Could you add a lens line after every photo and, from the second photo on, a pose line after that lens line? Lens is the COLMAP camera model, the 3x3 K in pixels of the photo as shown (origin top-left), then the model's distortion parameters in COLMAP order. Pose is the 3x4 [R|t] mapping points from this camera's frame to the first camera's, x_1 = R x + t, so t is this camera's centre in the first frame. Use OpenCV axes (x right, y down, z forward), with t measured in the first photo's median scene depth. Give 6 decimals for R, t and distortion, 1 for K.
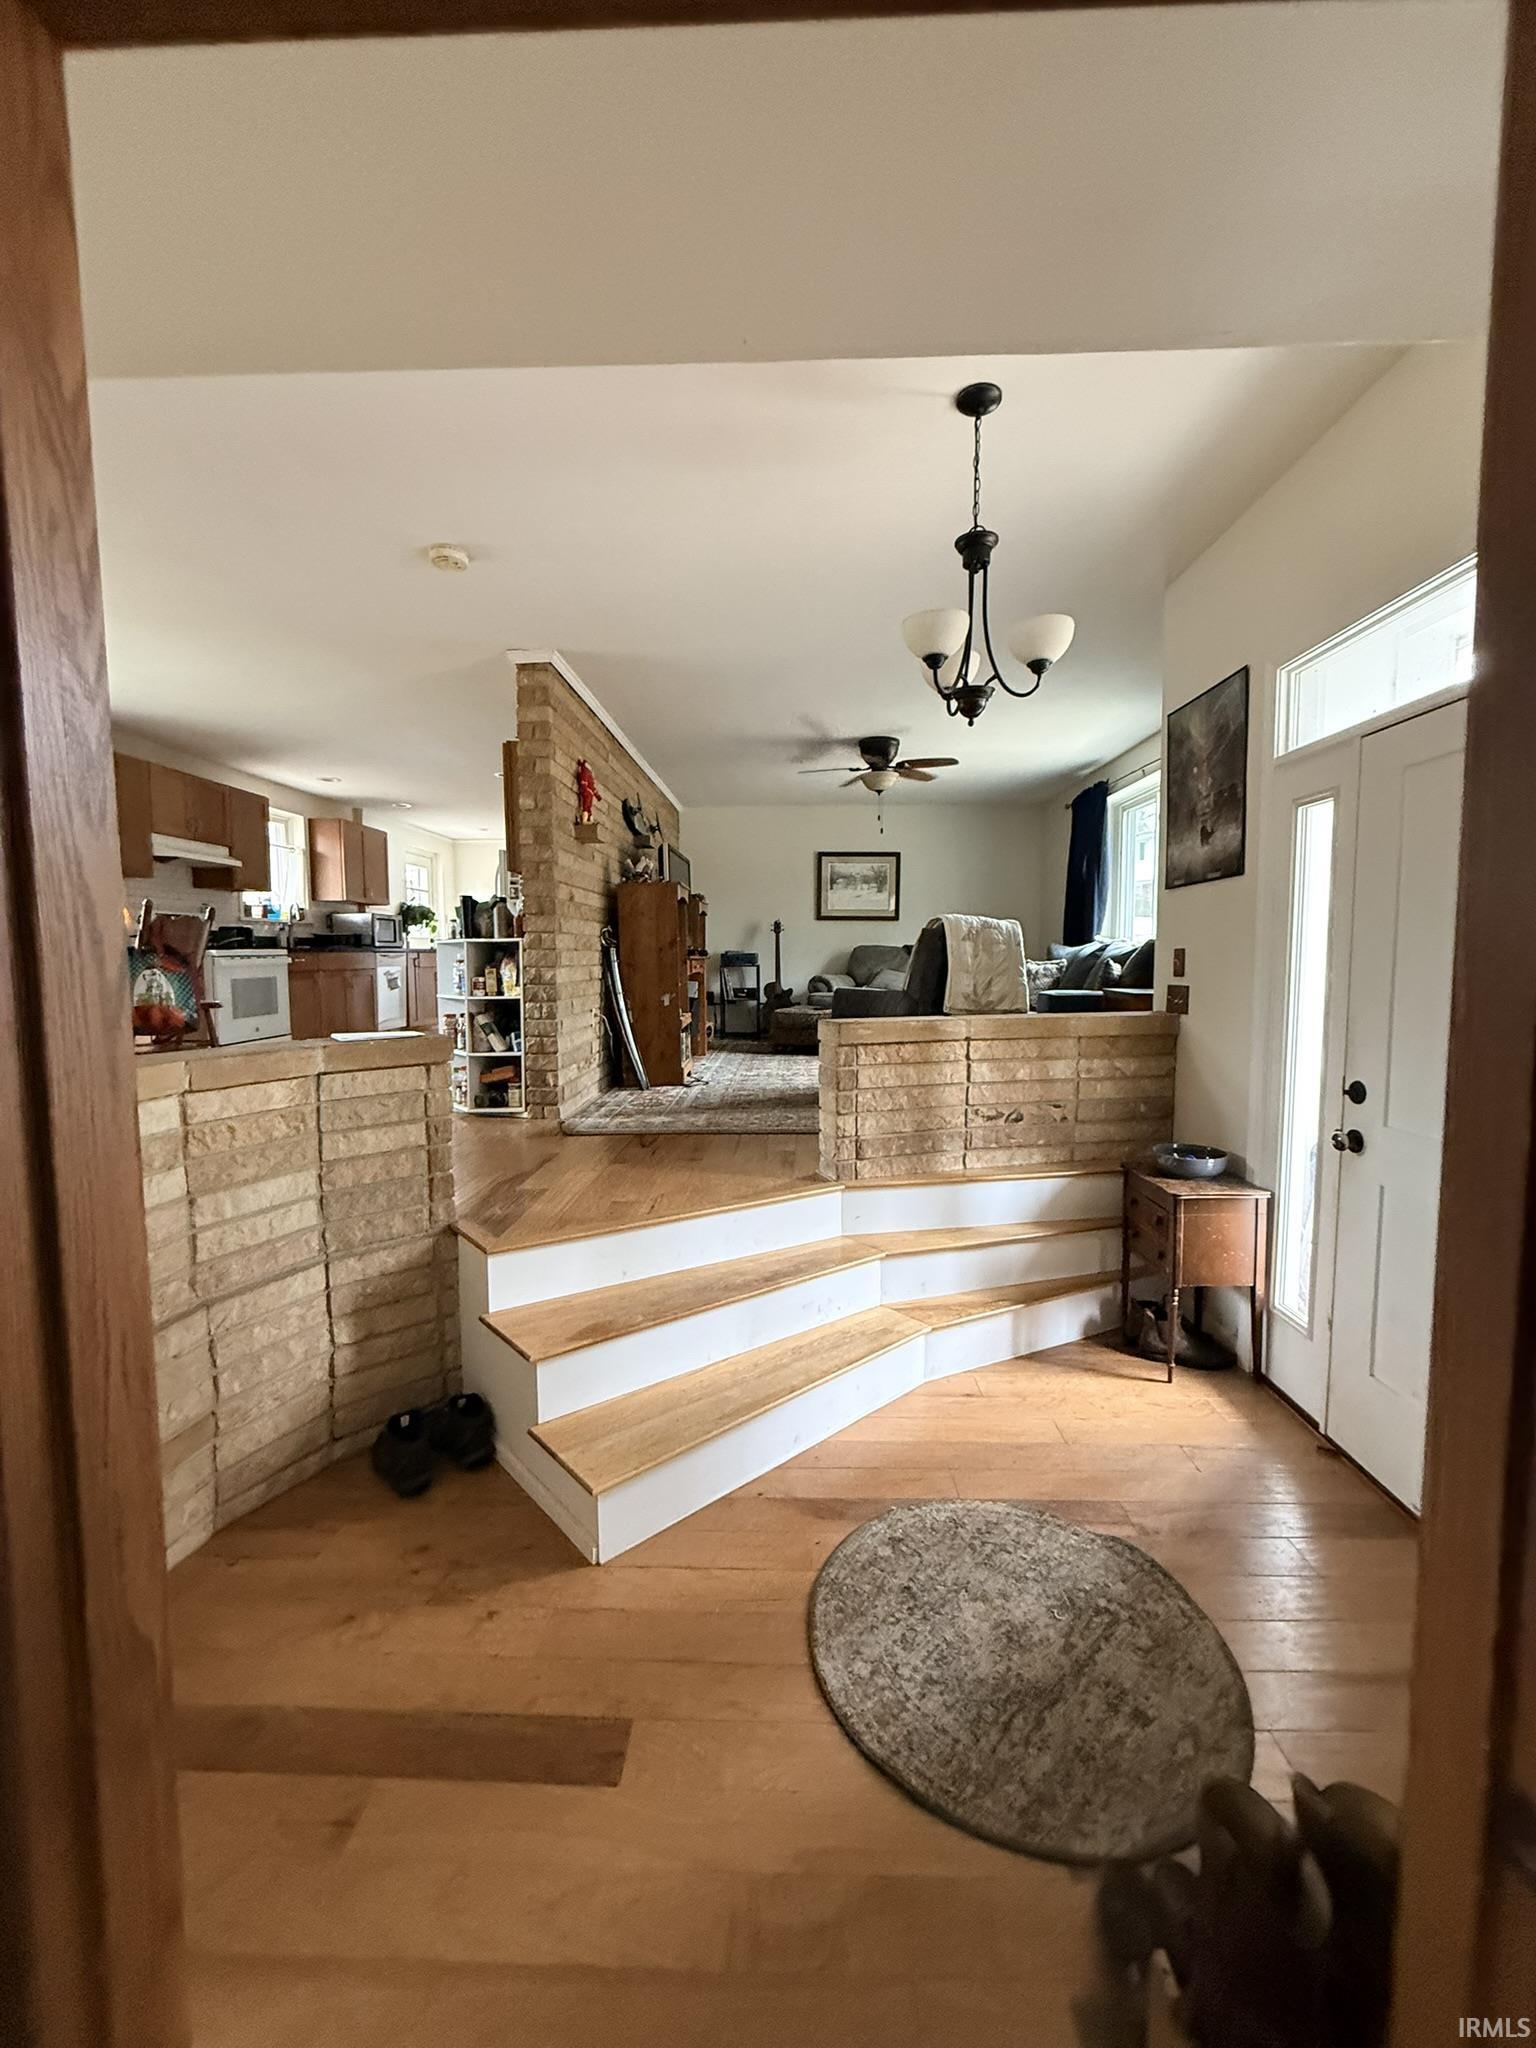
lens RADIAL K [[829.9, 0, 768.0], [0, 829.9, 1024.0], [0, 0, 1]] dist [-0.002017, -0.000155]
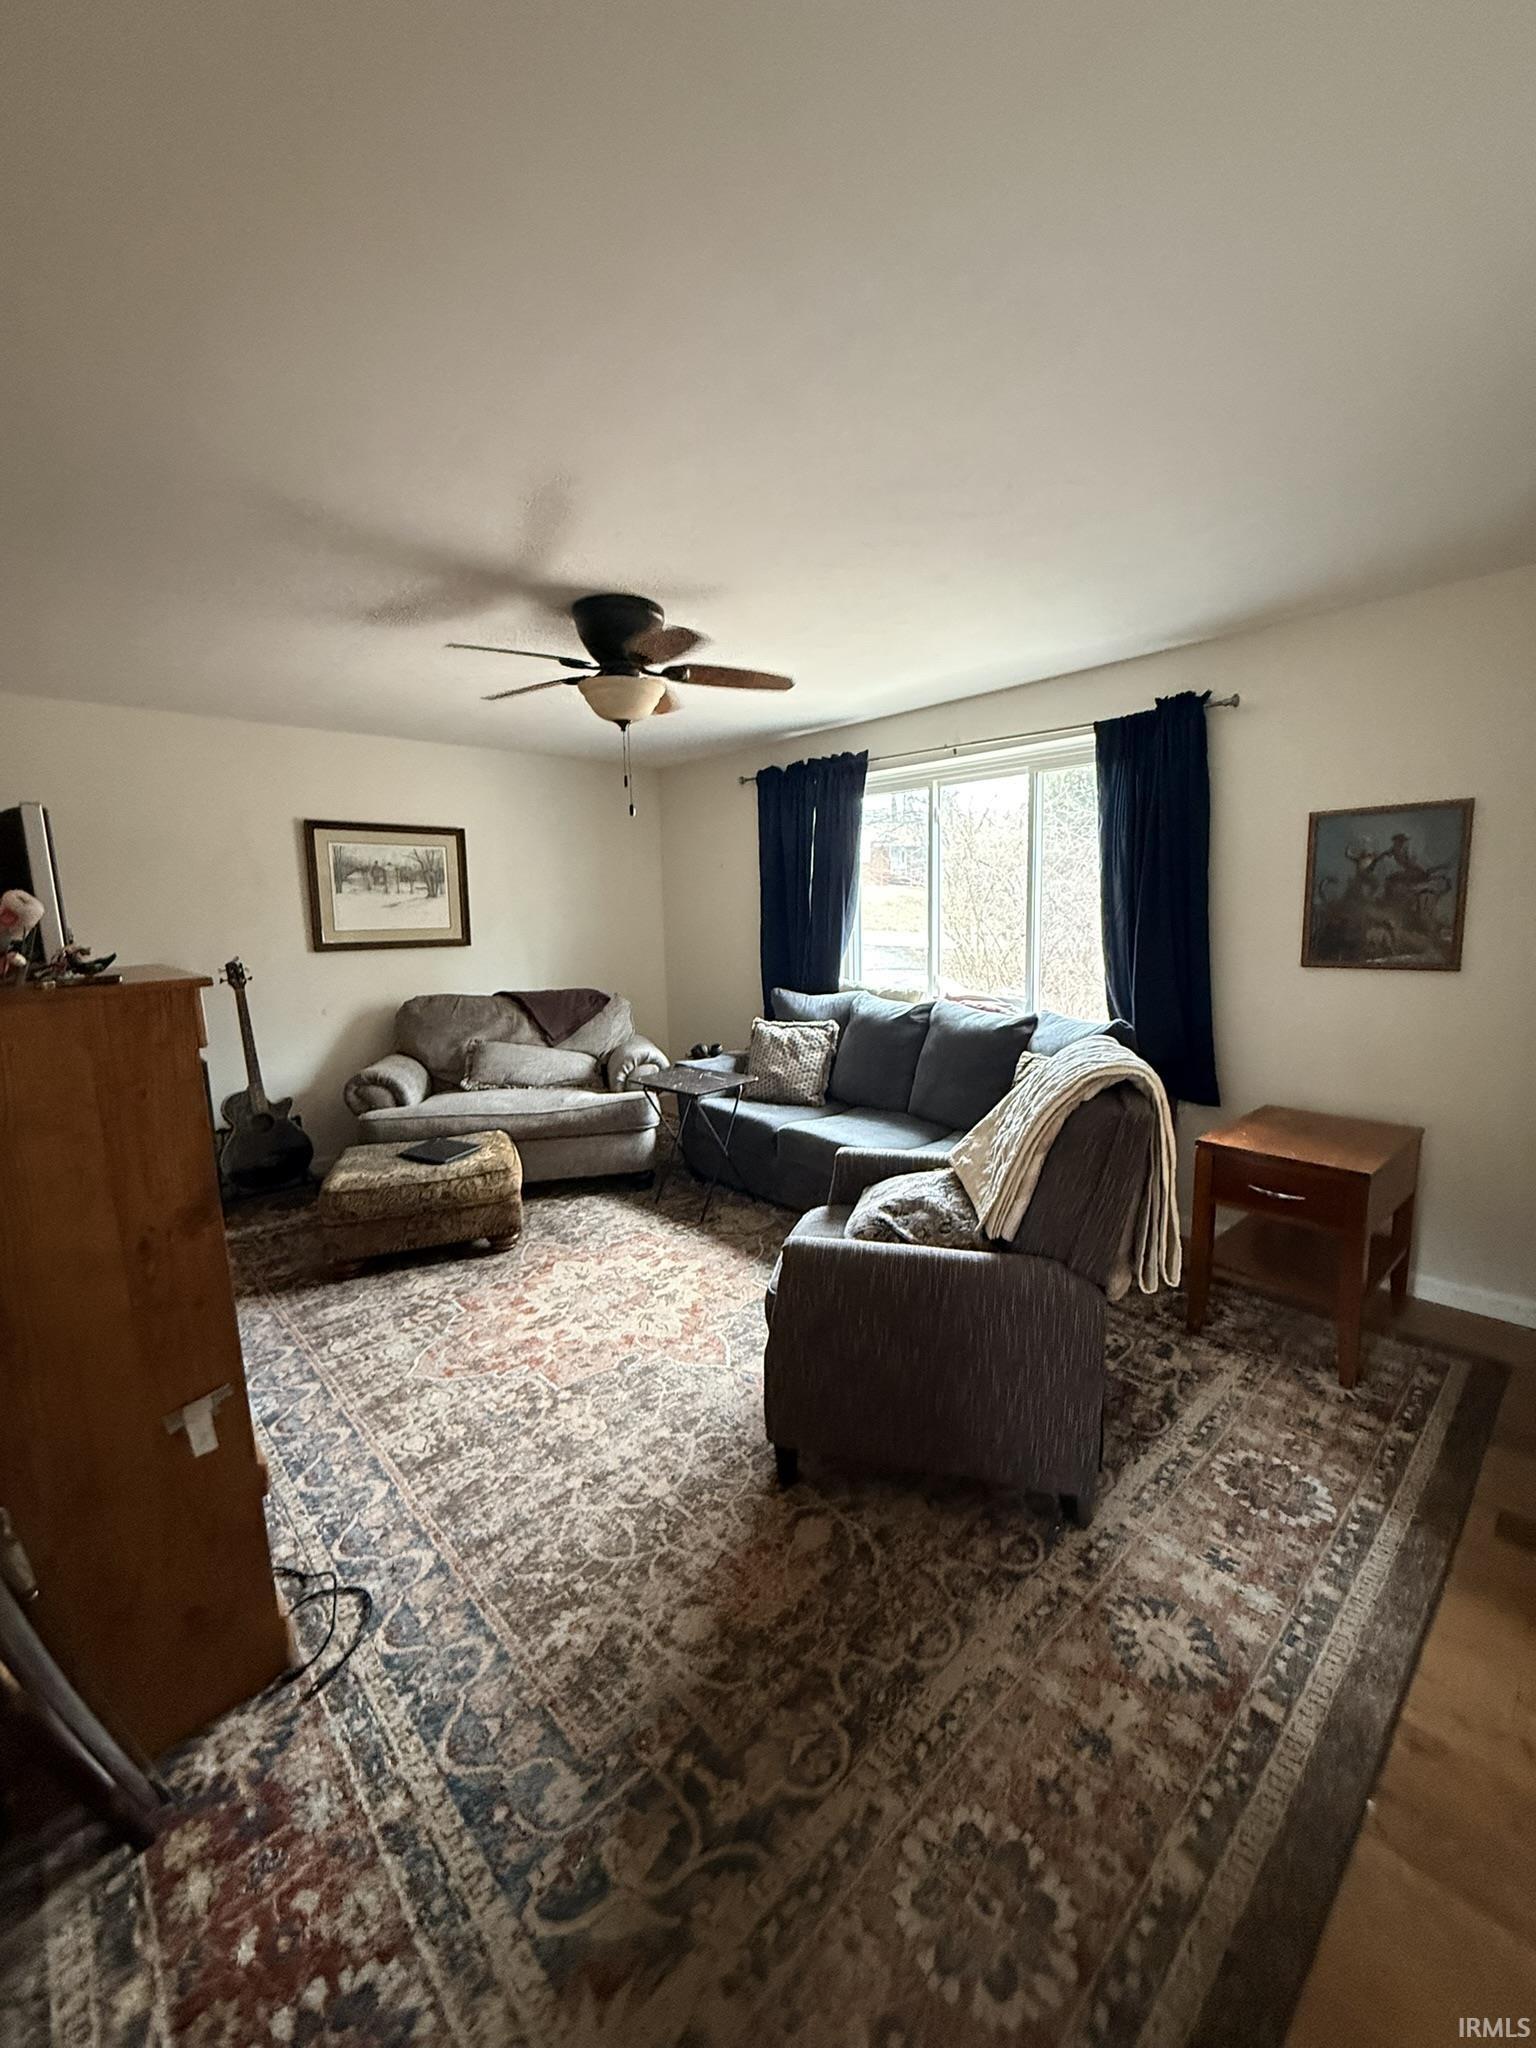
lens RADIAL K [[808.9, 0, 768.0], [0, 808.9, 1024.0], [0, 0, 1]] dist [-0.000610, -0.000034]
pose [[0.709392, -0.118600, 0.694765, -0.162190], [0.075605, 0.992858, 0.092290, -0.176851], [-0.700748, -0.012942, 0.713292, 0.732834]]
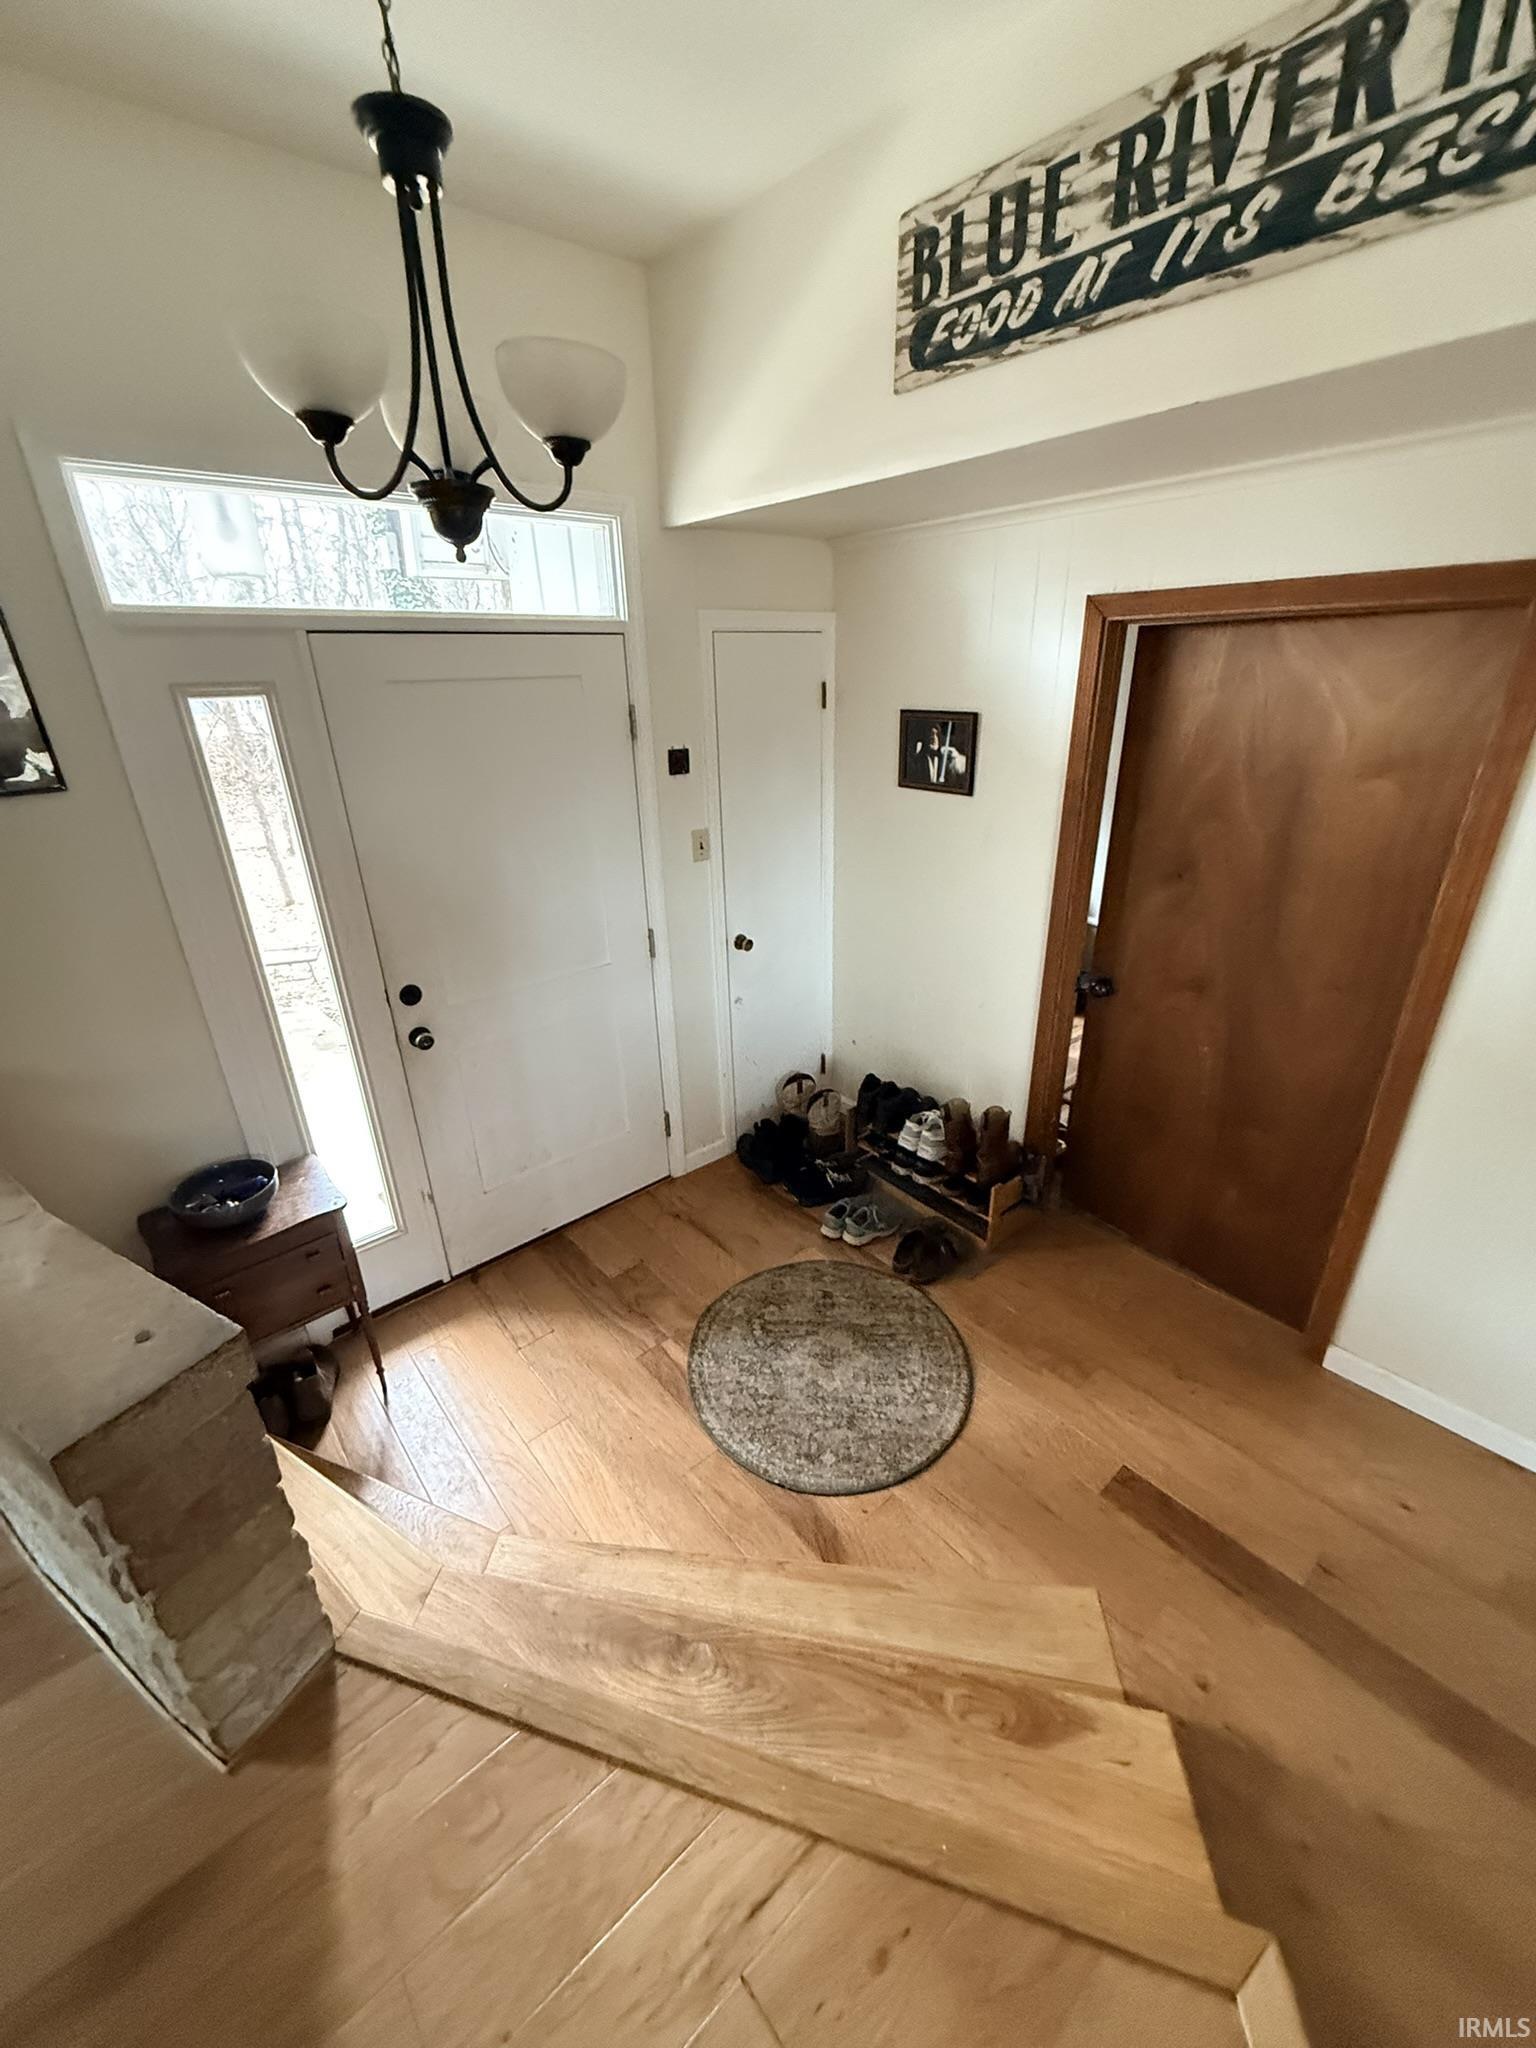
lens RADIAL K [[829.9, 0, 768.0], [0, 829.9, 1024.0], [0, 0, 1]] dist [-0.002017, -0.000155]
pose [[-0.686775, -0.276018, 0.672424, -0.378734], [0.078975, 0.891284, 0.446516, -0.367783], [-0.722567, 0.359761, -0.590313, 1.482012]]
